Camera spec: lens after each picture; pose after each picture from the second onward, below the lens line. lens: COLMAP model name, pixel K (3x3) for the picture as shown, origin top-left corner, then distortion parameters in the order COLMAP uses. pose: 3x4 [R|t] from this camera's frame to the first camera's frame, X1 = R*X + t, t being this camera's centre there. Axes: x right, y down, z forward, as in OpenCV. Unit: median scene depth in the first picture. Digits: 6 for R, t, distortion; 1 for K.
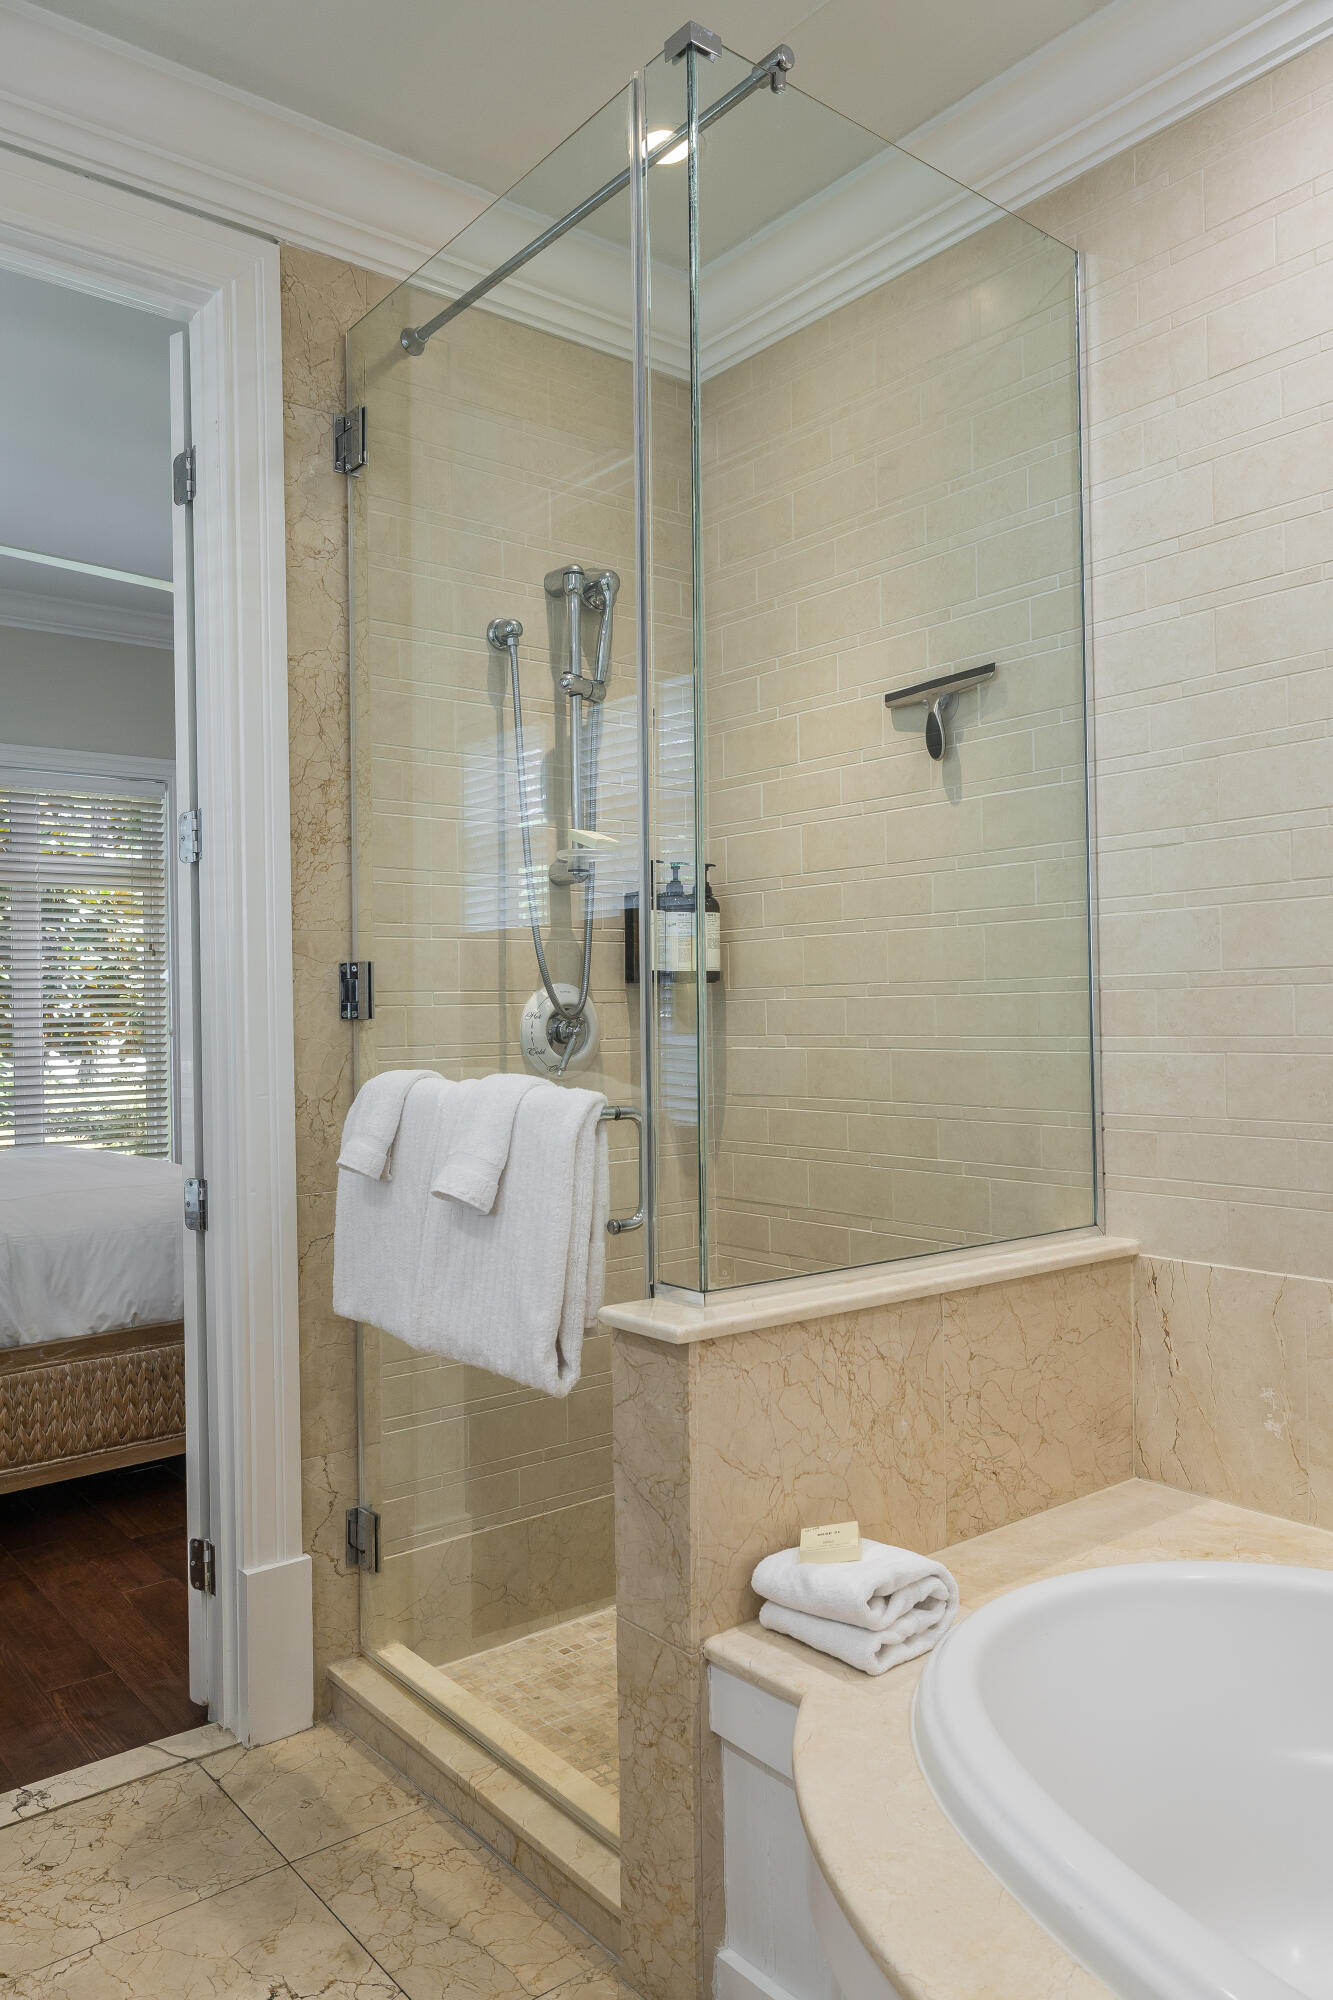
lens RADIAL K [[1387.7, 0, 665.0], [0, 1387.7, 1004.8], [0, 0, 1]] dist [-0.007816, 0.013452]
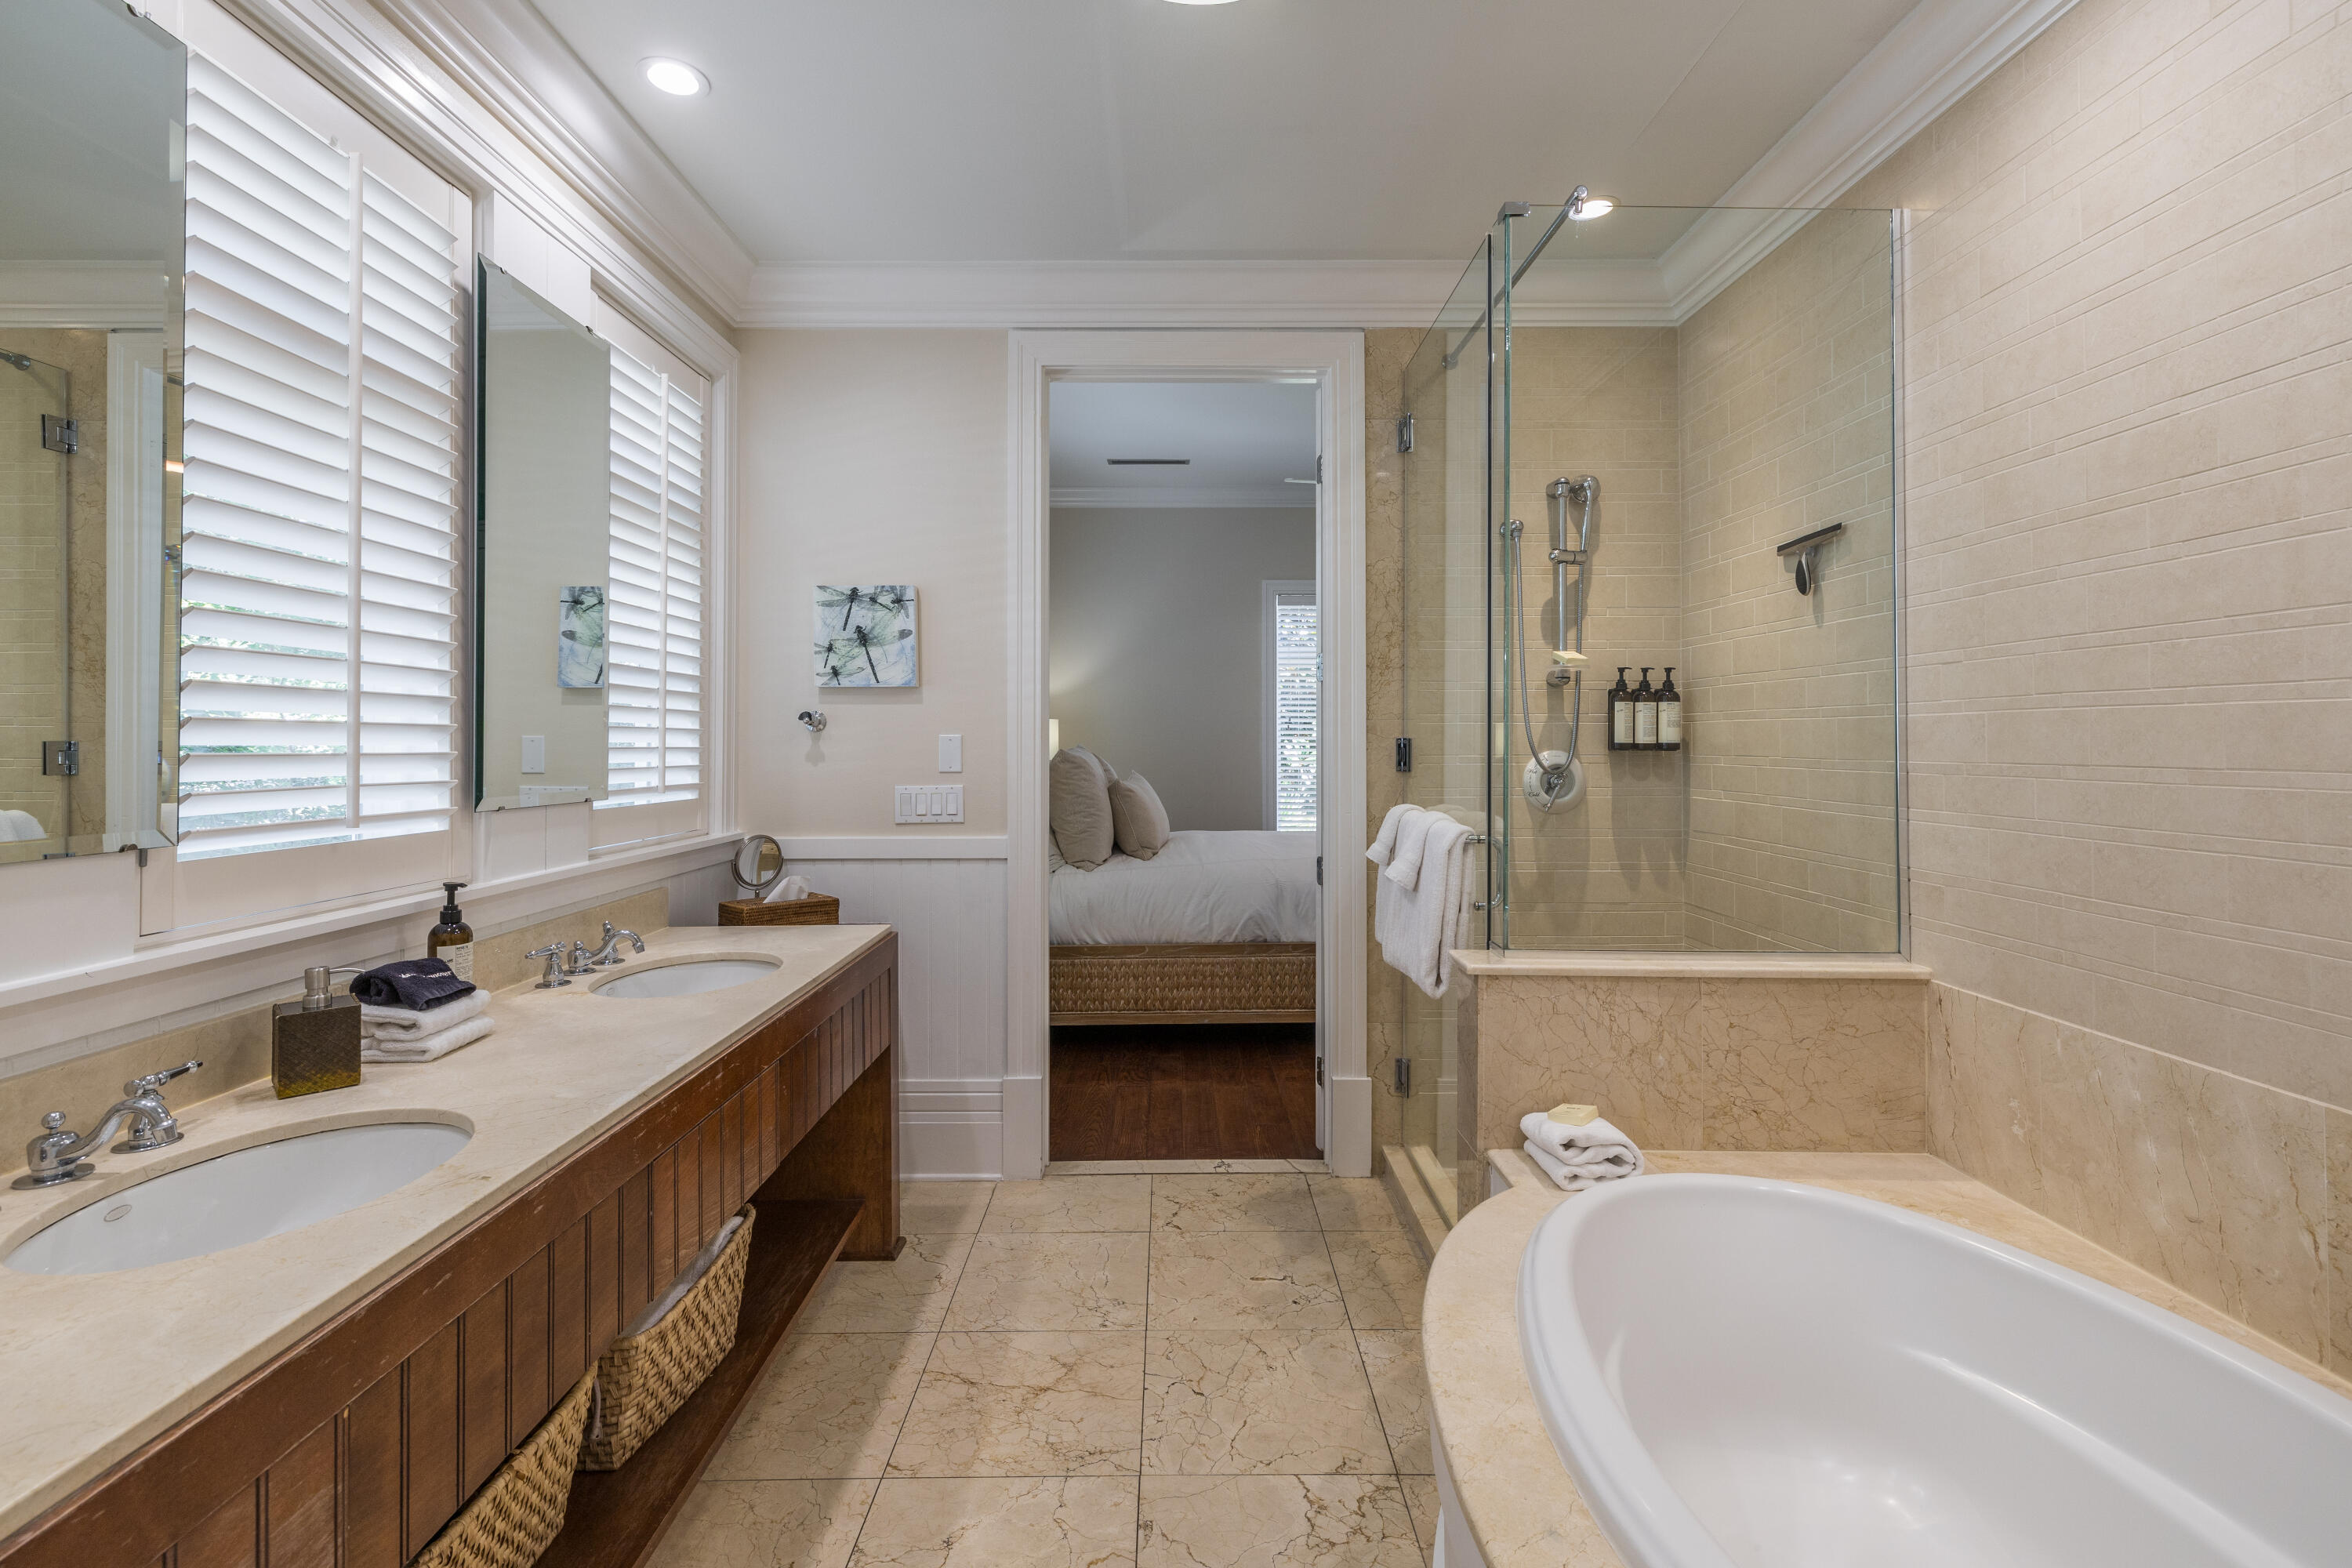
lens RADIAL K [[993.3, 0, 1180.7], [0, 993.3, 729.7], [0, 0, 1]] dist [0.007827, -0.000018]
pose [[0.794077, 0.009195, -0.607747, 0.341113], [-0.011609, 0.999933, -0.000039, -0.042941], [0.607706, 0.007087, 0.794130, -0.157191]]
